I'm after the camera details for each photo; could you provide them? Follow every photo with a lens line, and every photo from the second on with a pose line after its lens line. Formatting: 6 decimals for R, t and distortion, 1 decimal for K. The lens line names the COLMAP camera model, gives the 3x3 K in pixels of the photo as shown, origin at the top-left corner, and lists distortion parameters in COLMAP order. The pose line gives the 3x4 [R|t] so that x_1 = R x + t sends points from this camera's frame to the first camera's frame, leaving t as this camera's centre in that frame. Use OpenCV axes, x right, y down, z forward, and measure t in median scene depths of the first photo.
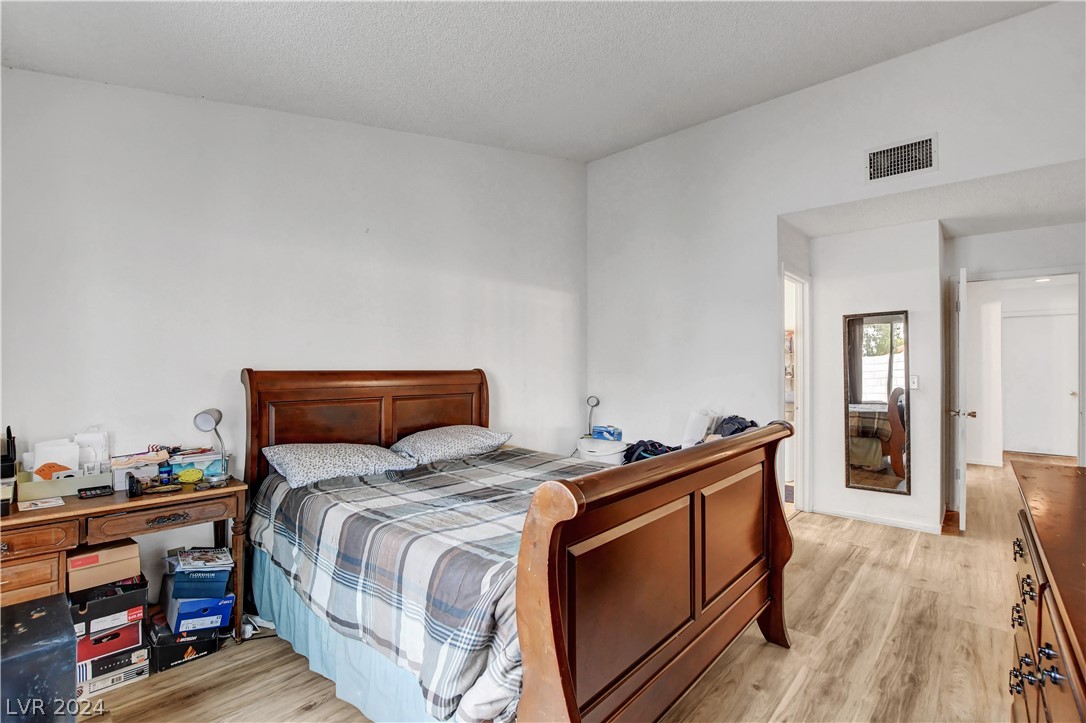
lens RADIAL K [[491.4, 0, 543.0], [0, 491.4, 361.5], [0, 0, 1]] dist [-0.028814, 0.000714]
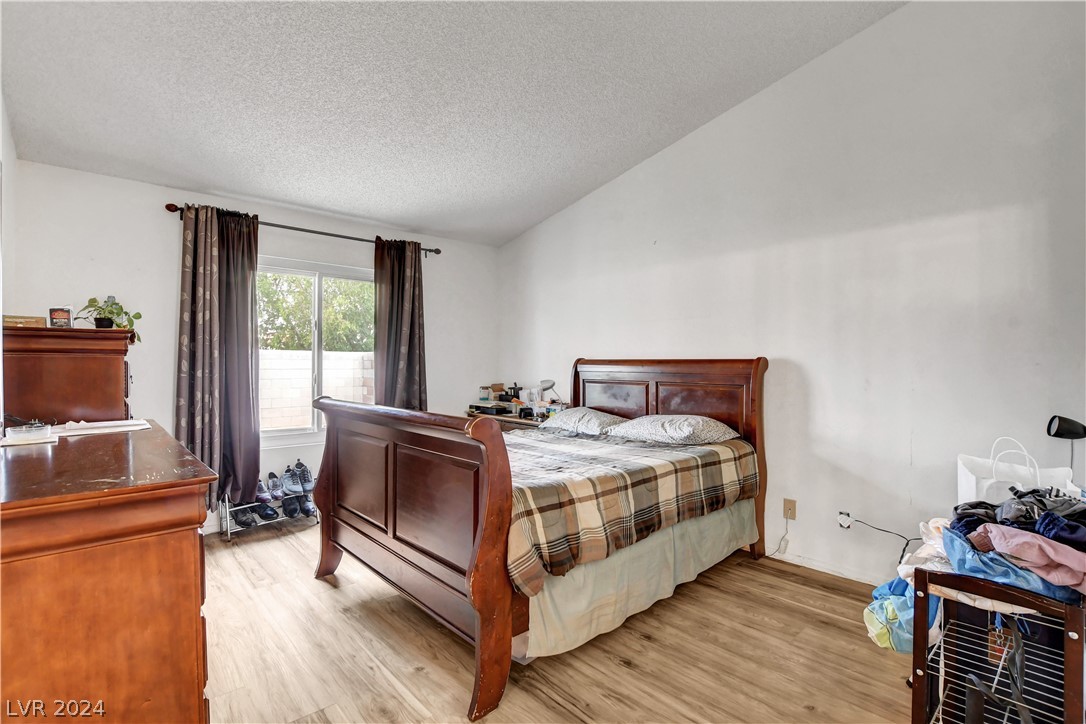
lens RADIAL K [[491.4, 0, 543.0], [0, 491.4, 362.0], [0, 0, 1]] dist [-0.028814, 0.000714]
pose [[-0.077210, 0.004954, -0.997003, 1.457251], [0.015383, 0.999875, 0.003777, 0.029465], [0.996896, -0.015045, -0.077276, 1.365776]]
